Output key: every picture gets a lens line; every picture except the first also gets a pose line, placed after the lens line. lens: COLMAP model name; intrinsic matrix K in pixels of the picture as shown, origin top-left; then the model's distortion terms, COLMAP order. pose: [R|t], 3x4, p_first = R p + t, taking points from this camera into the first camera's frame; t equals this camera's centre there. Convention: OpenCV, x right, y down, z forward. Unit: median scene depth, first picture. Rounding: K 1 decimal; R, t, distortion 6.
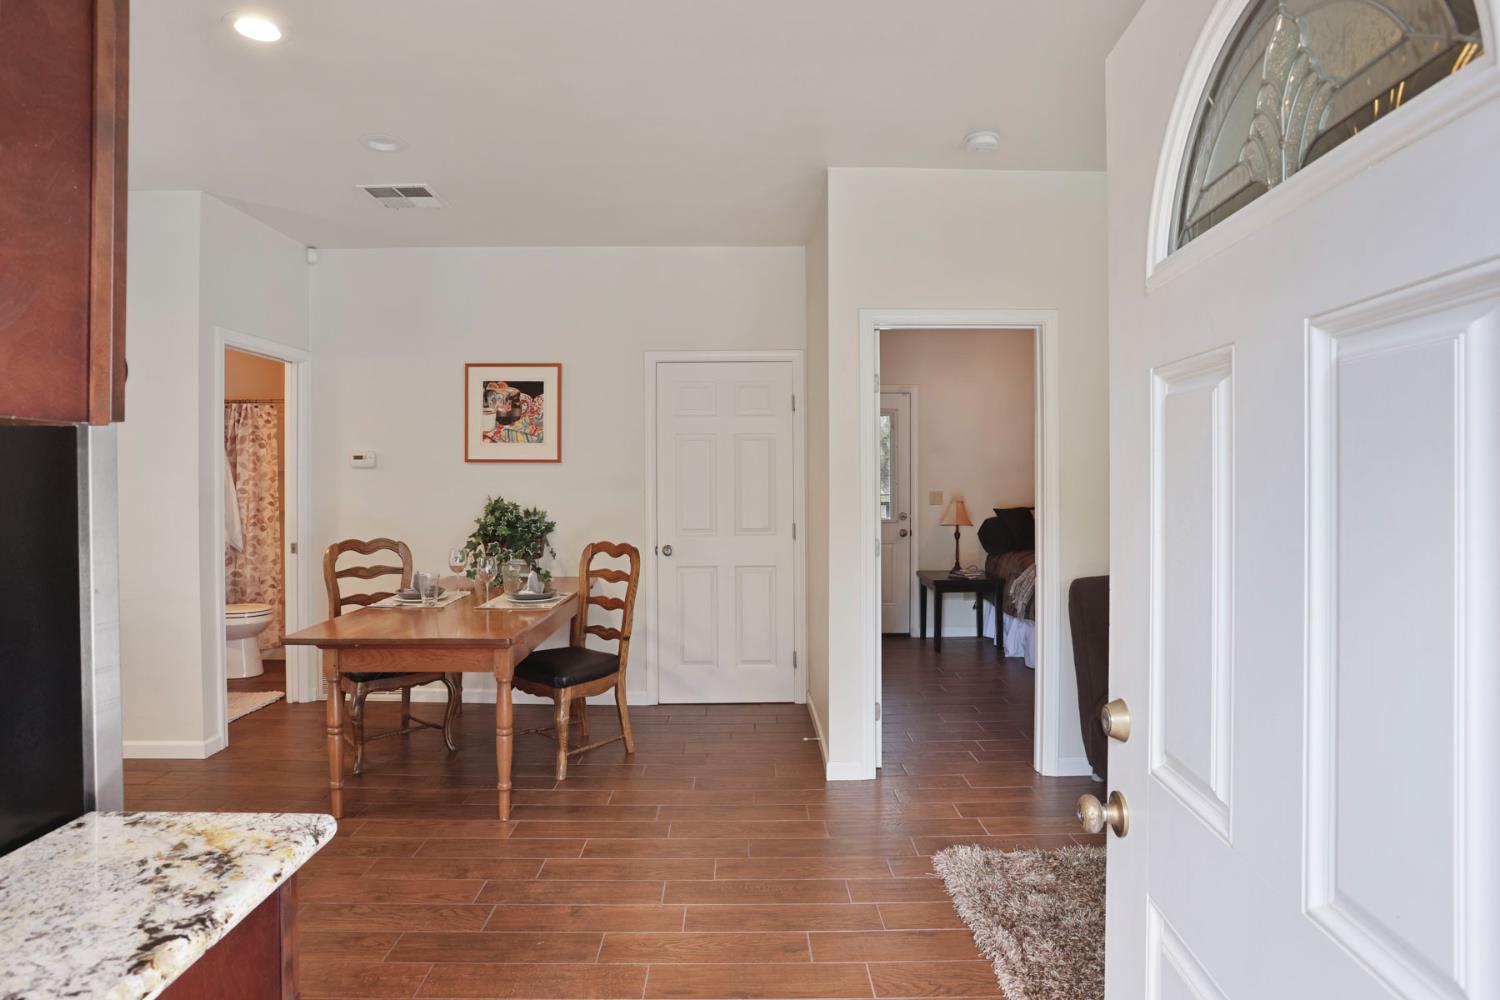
lens RADIAL K [[826.7, 0, 755.9], [0, 826.7, 486.8], [0, 0, 1]] dist [-0.030929, -0.000100]
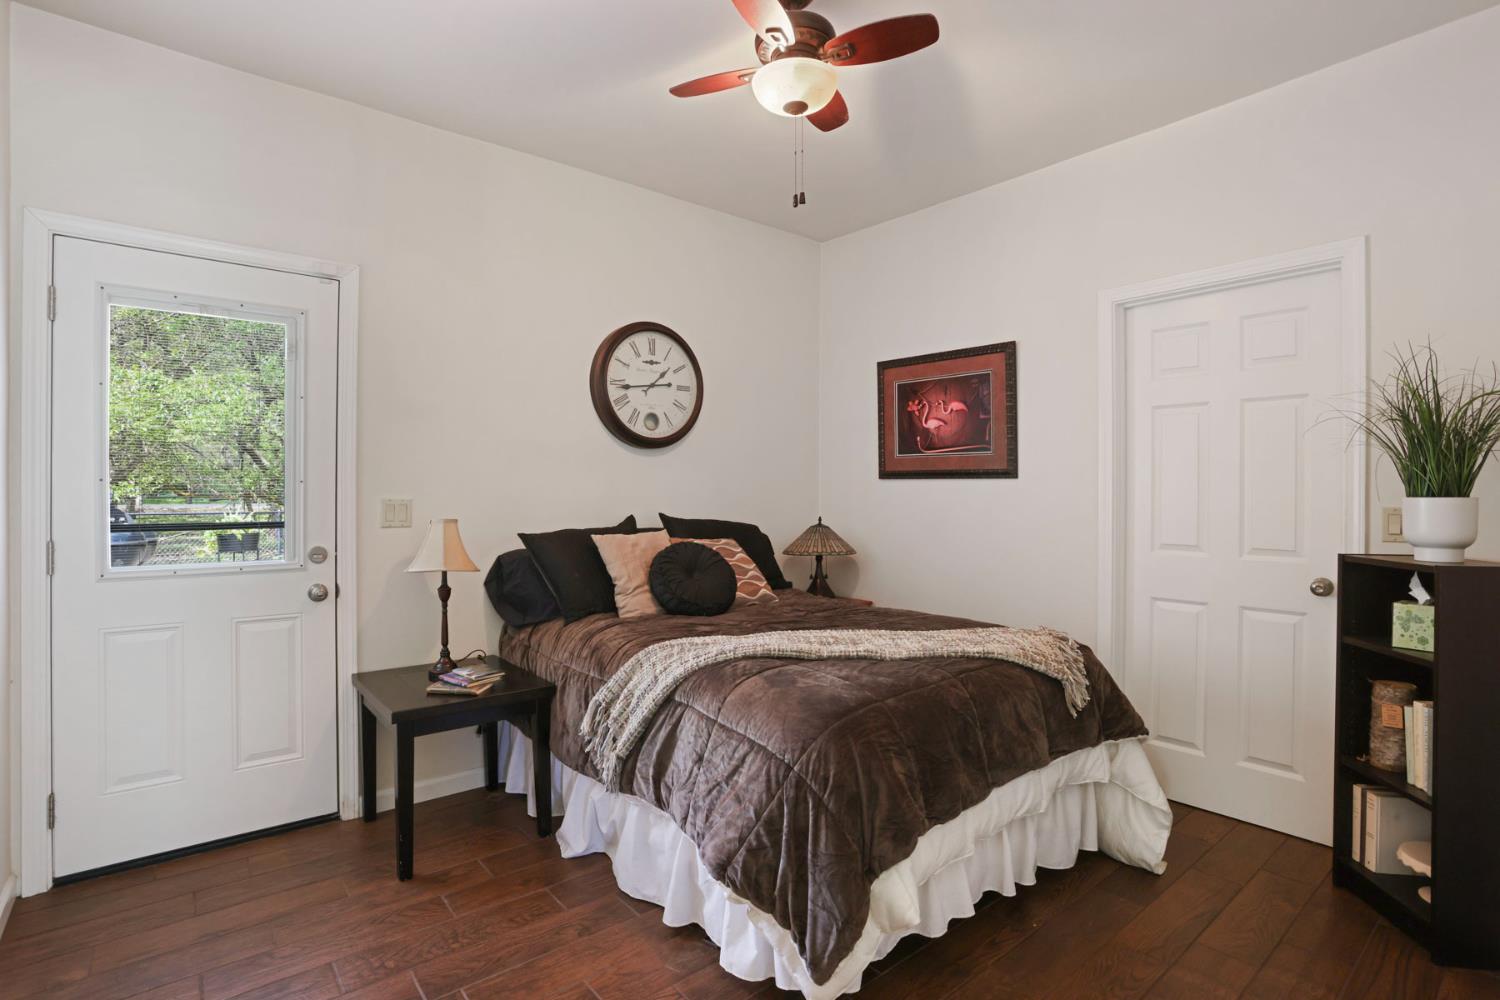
lens RADIAL K [[739.5, 0, 744.2], [0, 739.5, 499.3], [0, 0, 1]] dist [-0.042724, 0.008611]
pose [[0.783160, -0.002826, 0.621814, 0.157979], [0.004336, 0.999990, -0.000916, 0.008539], [-0.621805, 0.003414, 0.783164, 0.760053]]
